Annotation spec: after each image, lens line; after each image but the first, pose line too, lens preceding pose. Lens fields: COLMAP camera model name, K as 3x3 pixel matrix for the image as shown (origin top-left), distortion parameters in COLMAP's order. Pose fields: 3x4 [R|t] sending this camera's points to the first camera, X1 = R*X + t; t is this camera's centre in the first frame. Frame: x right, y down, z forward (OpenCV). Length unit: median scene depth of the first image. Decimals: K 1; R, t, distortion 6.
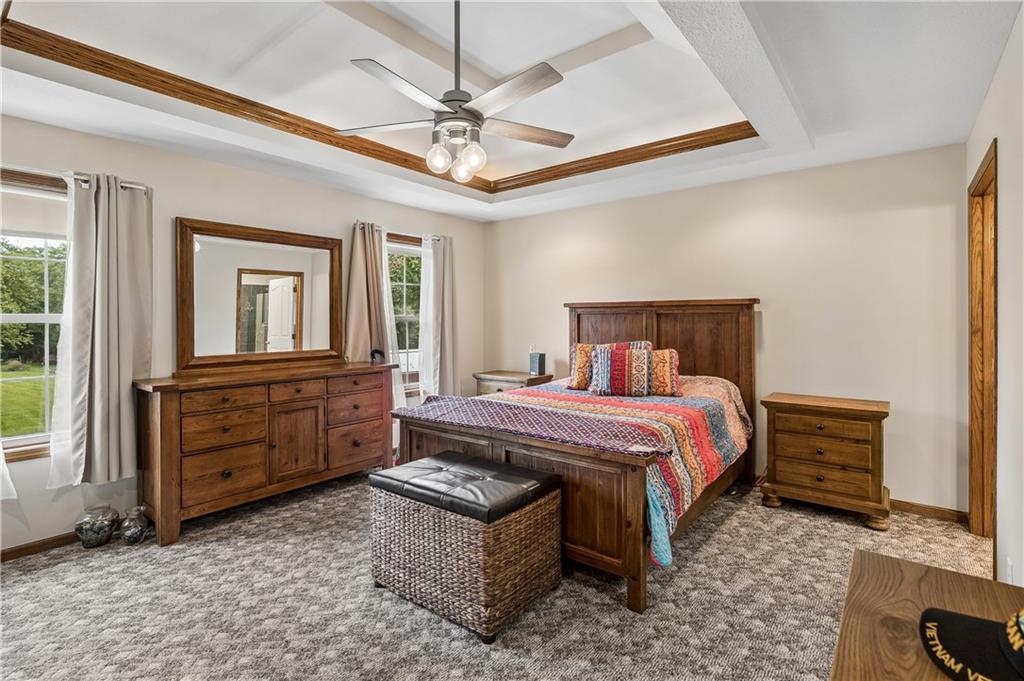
lens RADIAL K [[483.0, 0, 512.0], [0, 483.0, 340.5], [0, 0, 1]] dist [-0.000747, -0.000118]
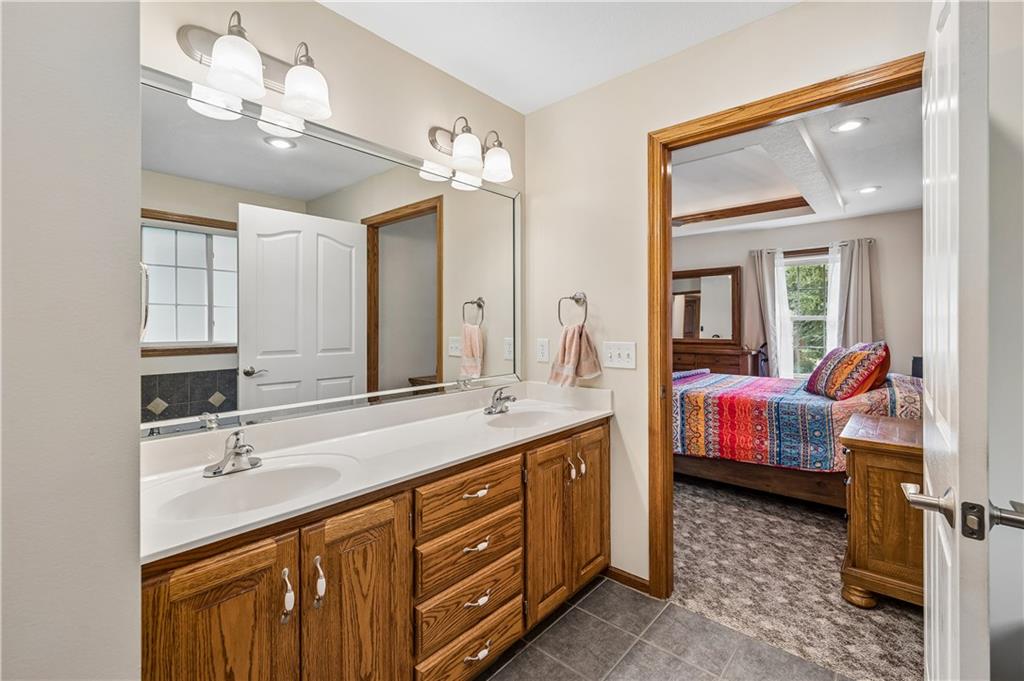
lens RADIAL K [[451.4, 0, 513.1], [0, 451.4, 322.0], [0, 0, 1]] dist [-0.000396, -0.000083]
pose [[-0.049758, -0.001990, -0.998759, 1.105298], [-0.037012, 0.999315, -0.000147, -0.008483], [0.998075, 0.036959, -0.049798, 0.380929]]
